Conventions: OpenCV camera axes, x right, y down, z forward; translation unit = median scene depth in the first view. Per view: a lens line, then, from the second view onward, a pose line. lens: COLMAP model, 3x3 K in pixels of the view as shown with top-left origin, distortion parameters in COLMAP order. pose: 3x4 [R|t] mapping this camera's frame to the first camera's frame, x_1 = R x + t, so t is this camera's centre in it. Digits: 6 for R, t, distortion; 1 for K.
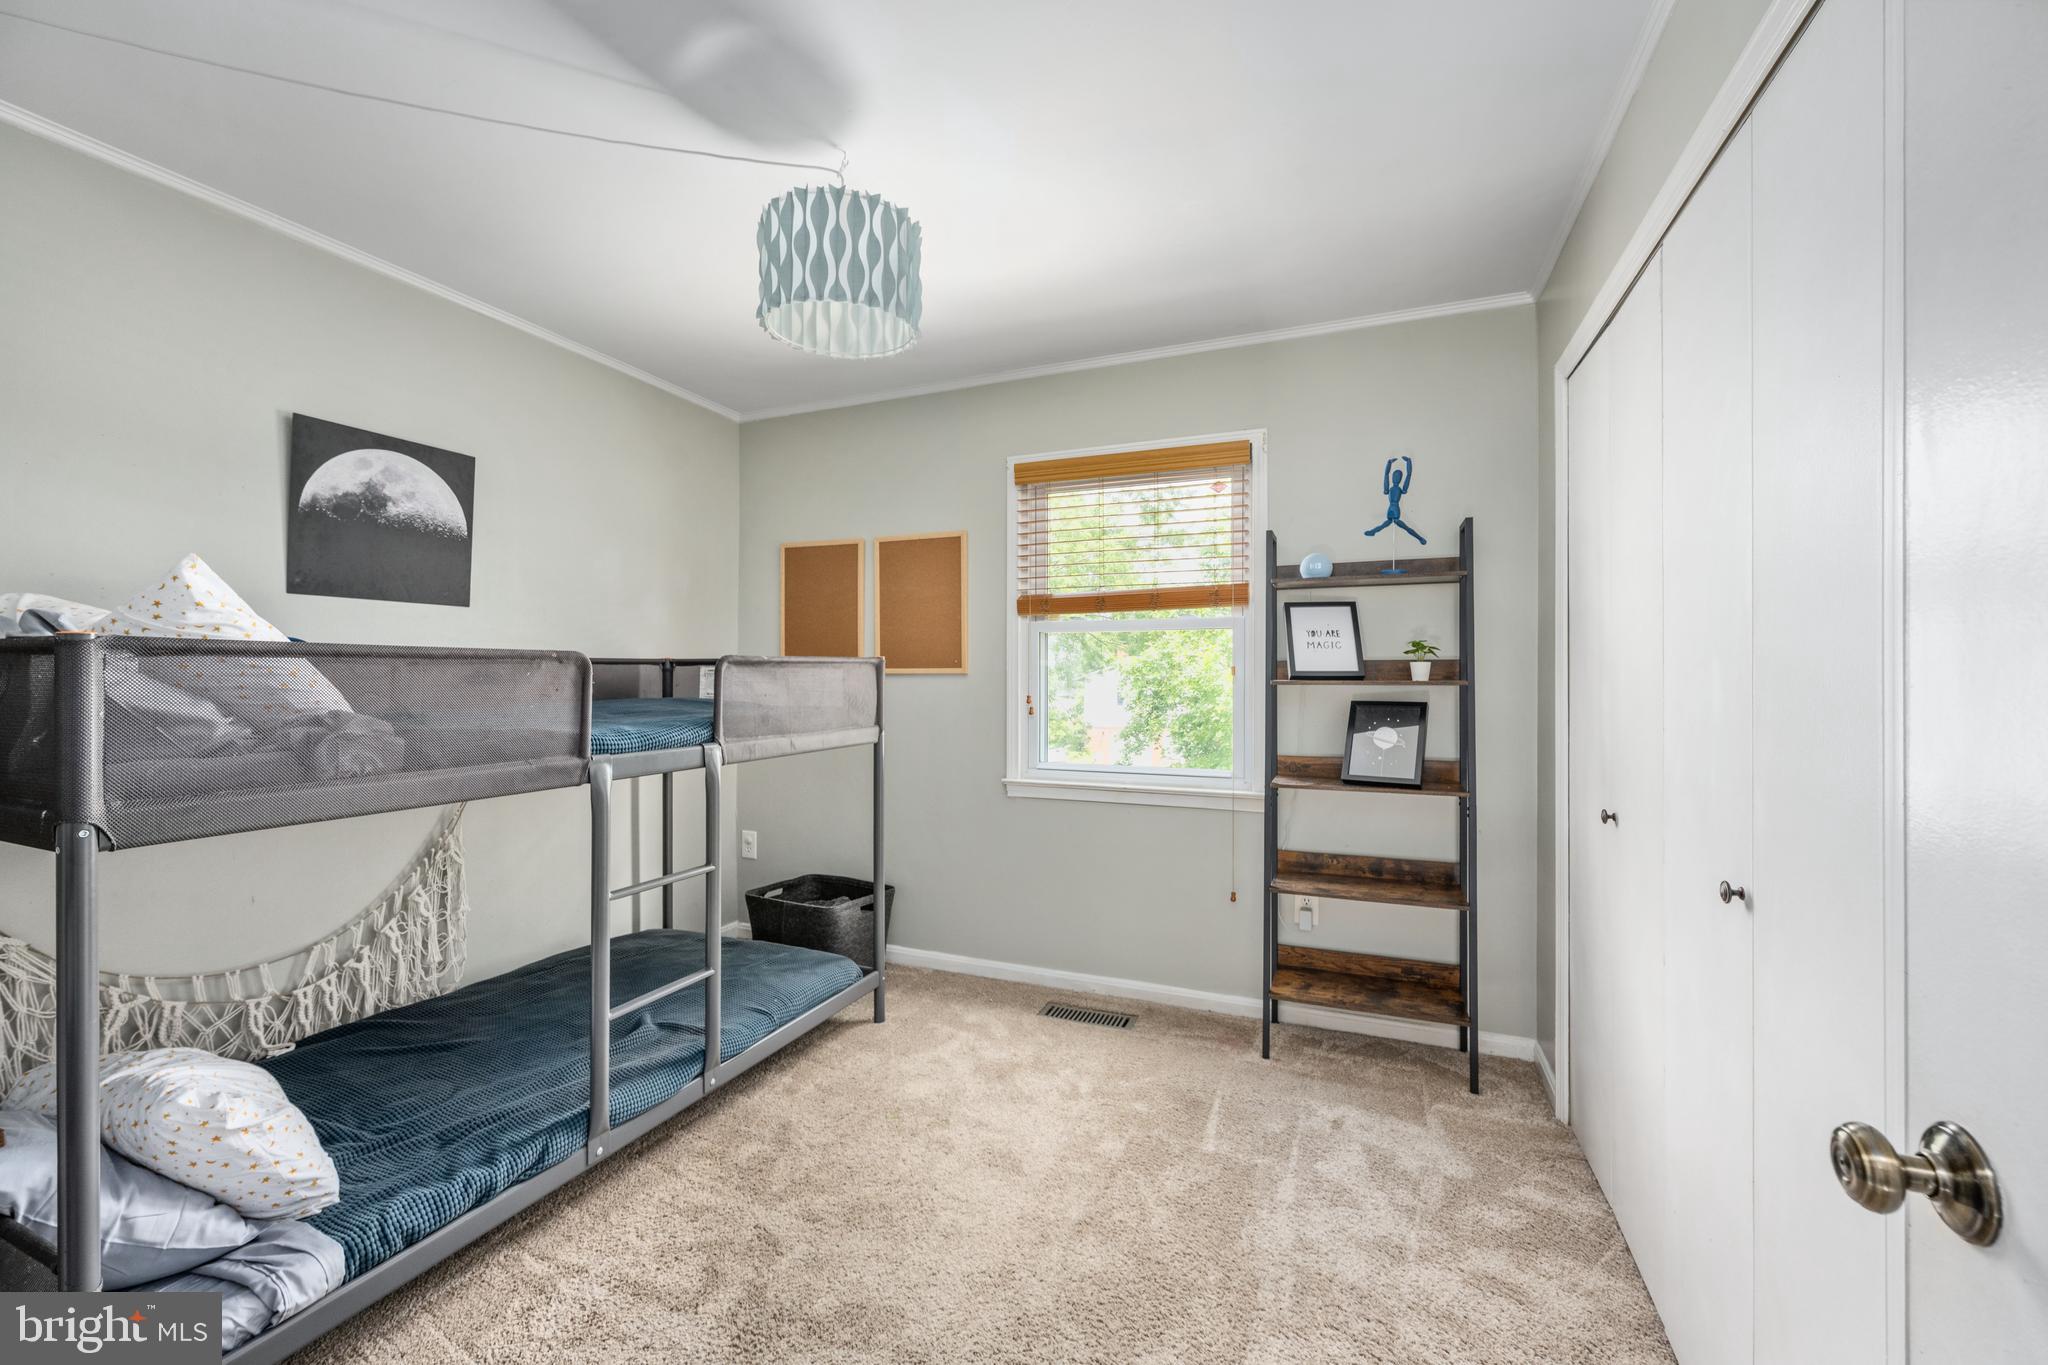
lens RADIAL K [[814.9, 0, 1022.1], [0, 814.9, 674.3], [0, 0, 1]] dist [0.000676, 0.000081]
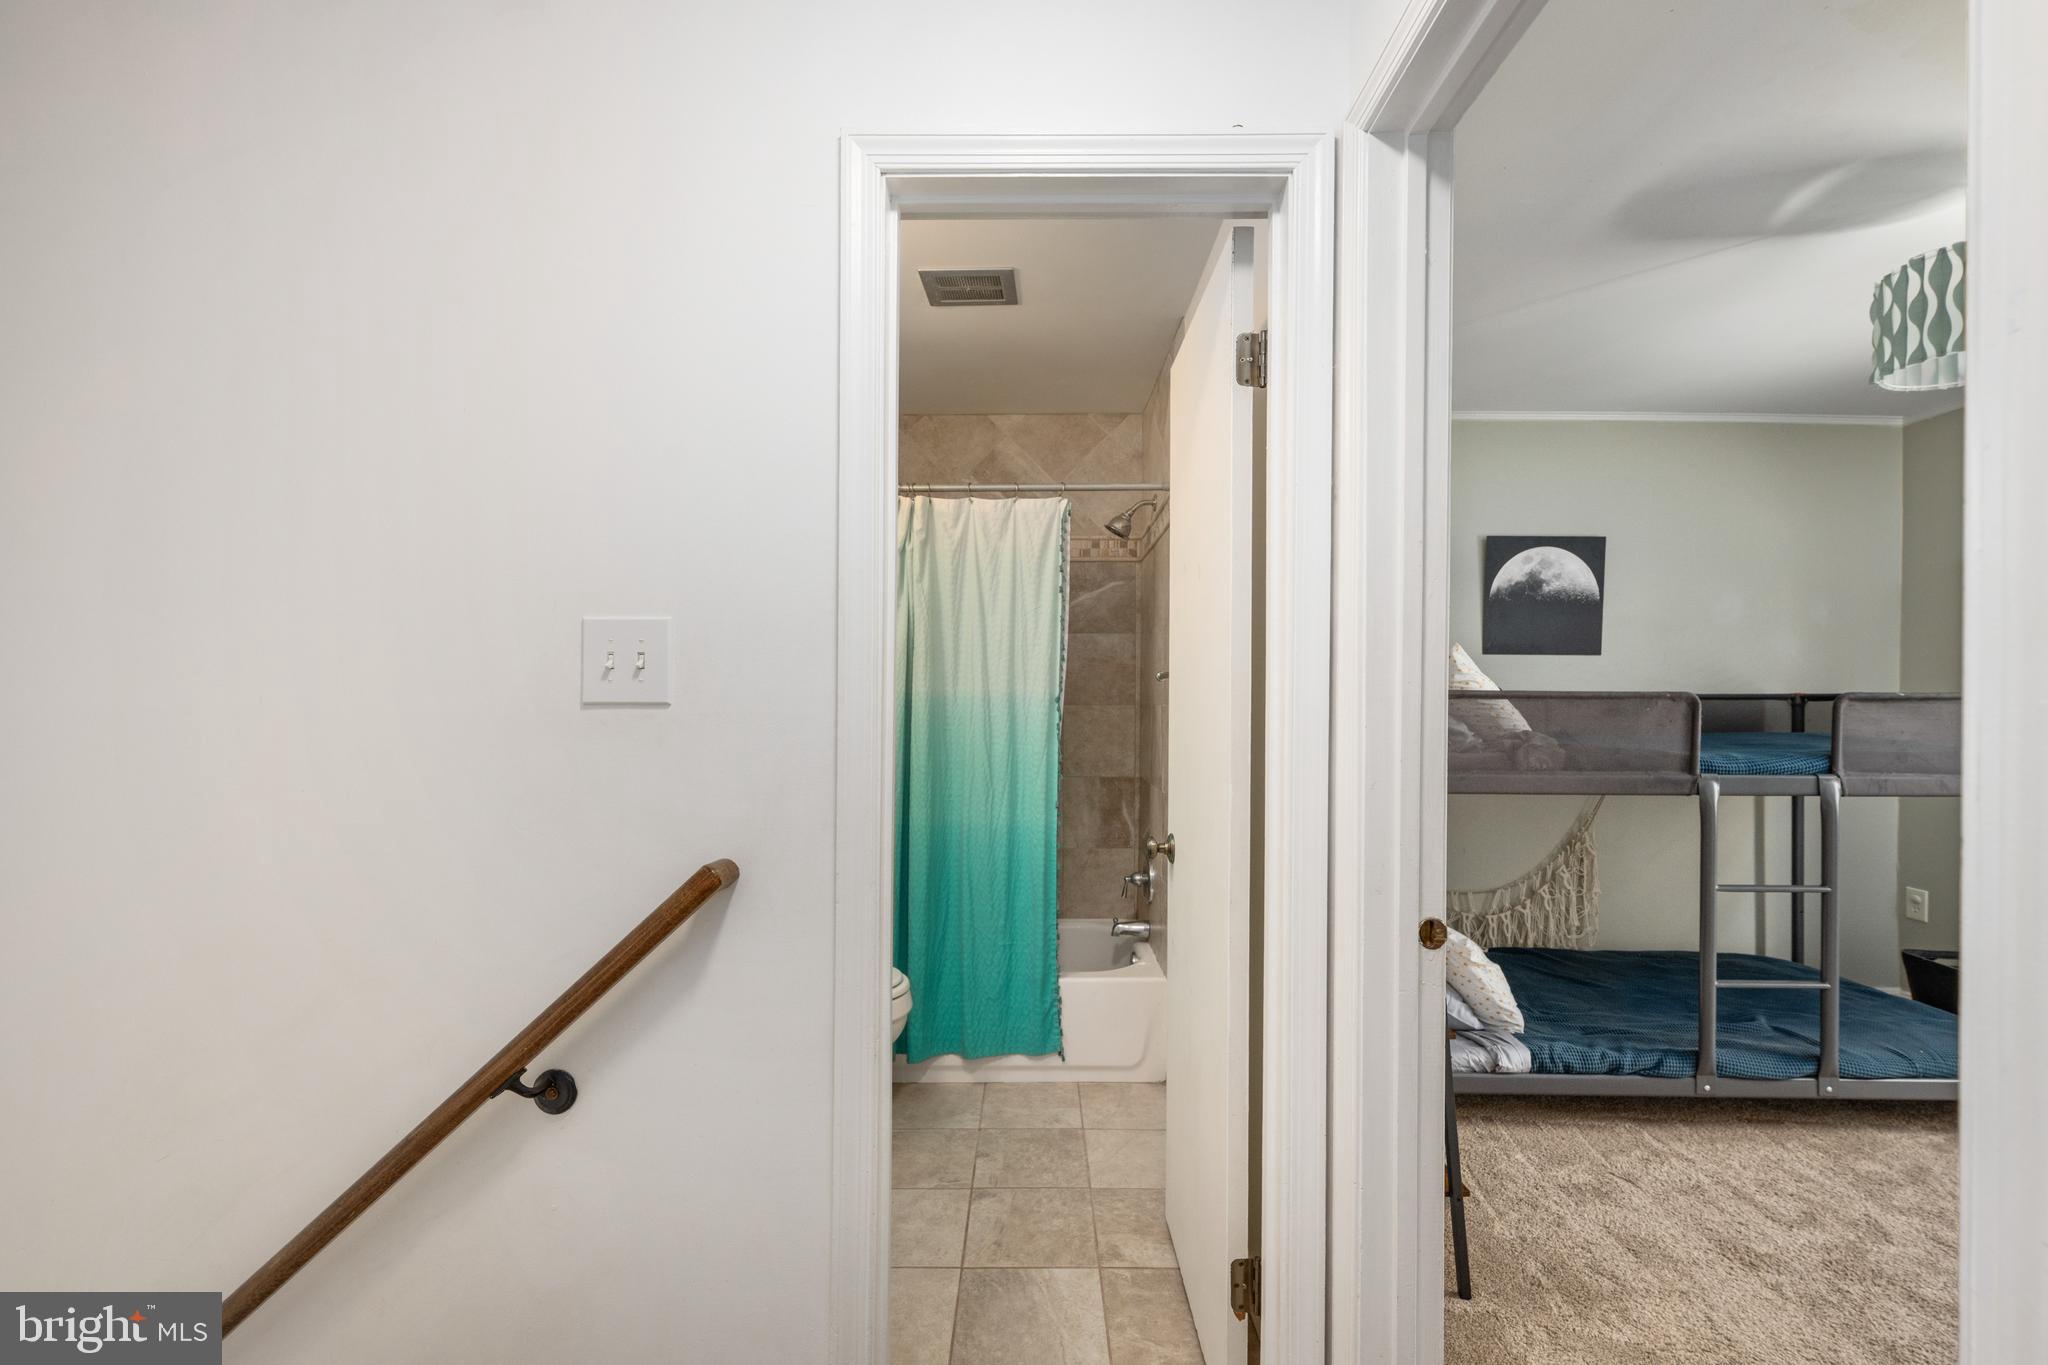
lens RADIAL K [[850.4, 0, 1029.9], [0, 850.4, 698.9], [0, 0, 1]] dist [-0.000003, -0.000079]
pose [[0.382715, -0.001858, -0.923865, 0.253177], [-0.005527, 0.999975, -0.004300, -0.004498], [0.923850, 0.006751, 0.382696, -0.404812]]
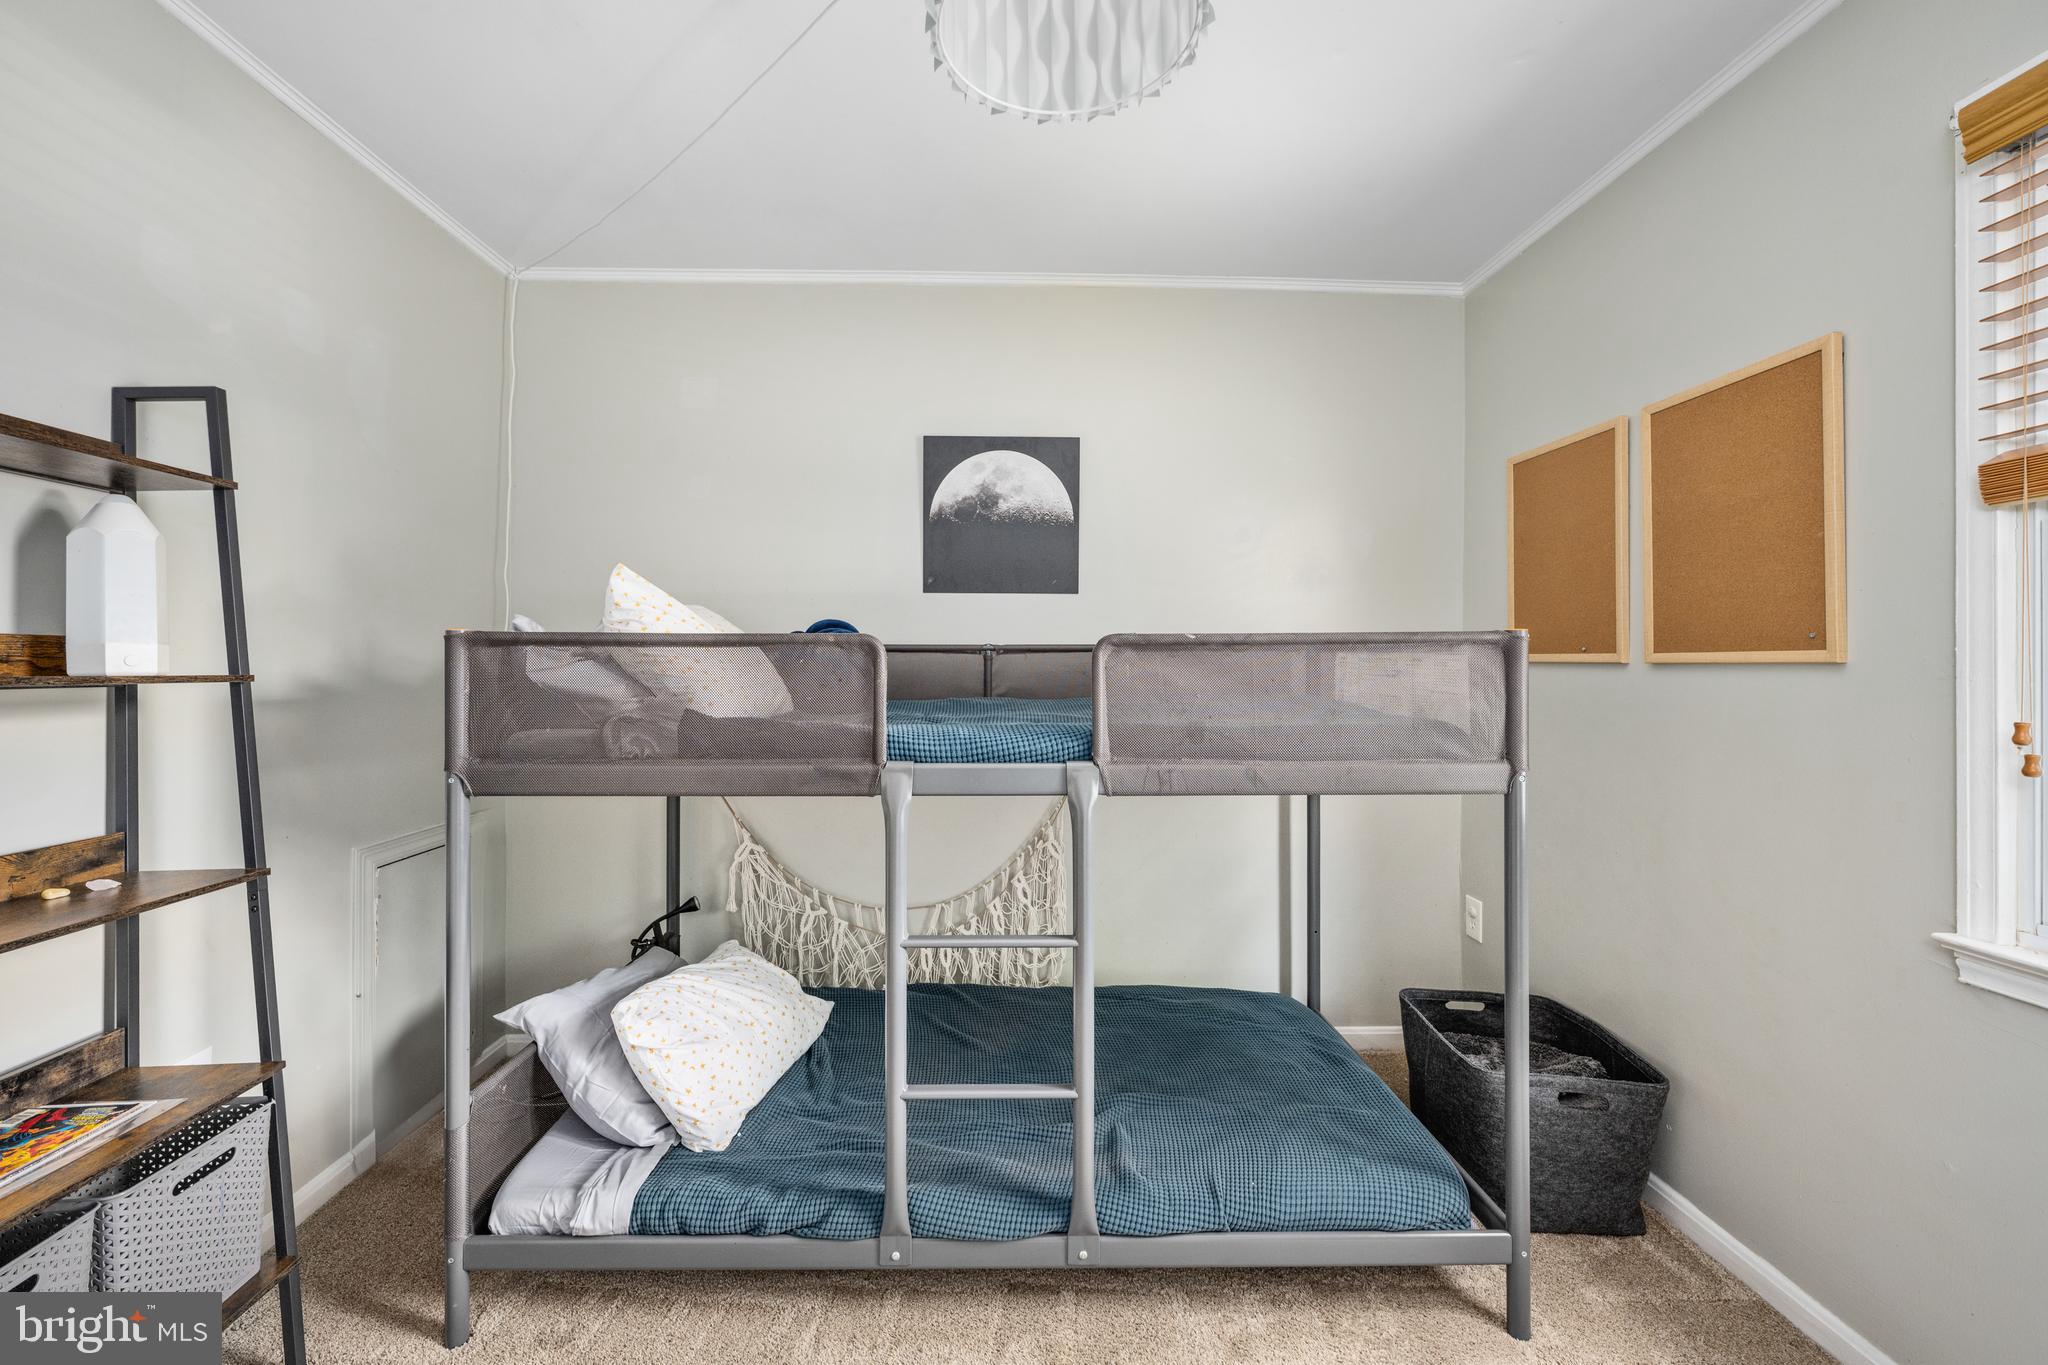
lens RADIAL K [[834.6, 0, 1021.3], [0, 834.6, 661.4], [0, 0, 1]] dist [0.000196, -0.000016]
pose [[0.409974, -0.003318, -0.912091, 0.243060], [-0.001752, 0.999989, -0.004426, 0.002560], [0.912095, 0.003412, 0.409964, 0.660451]]
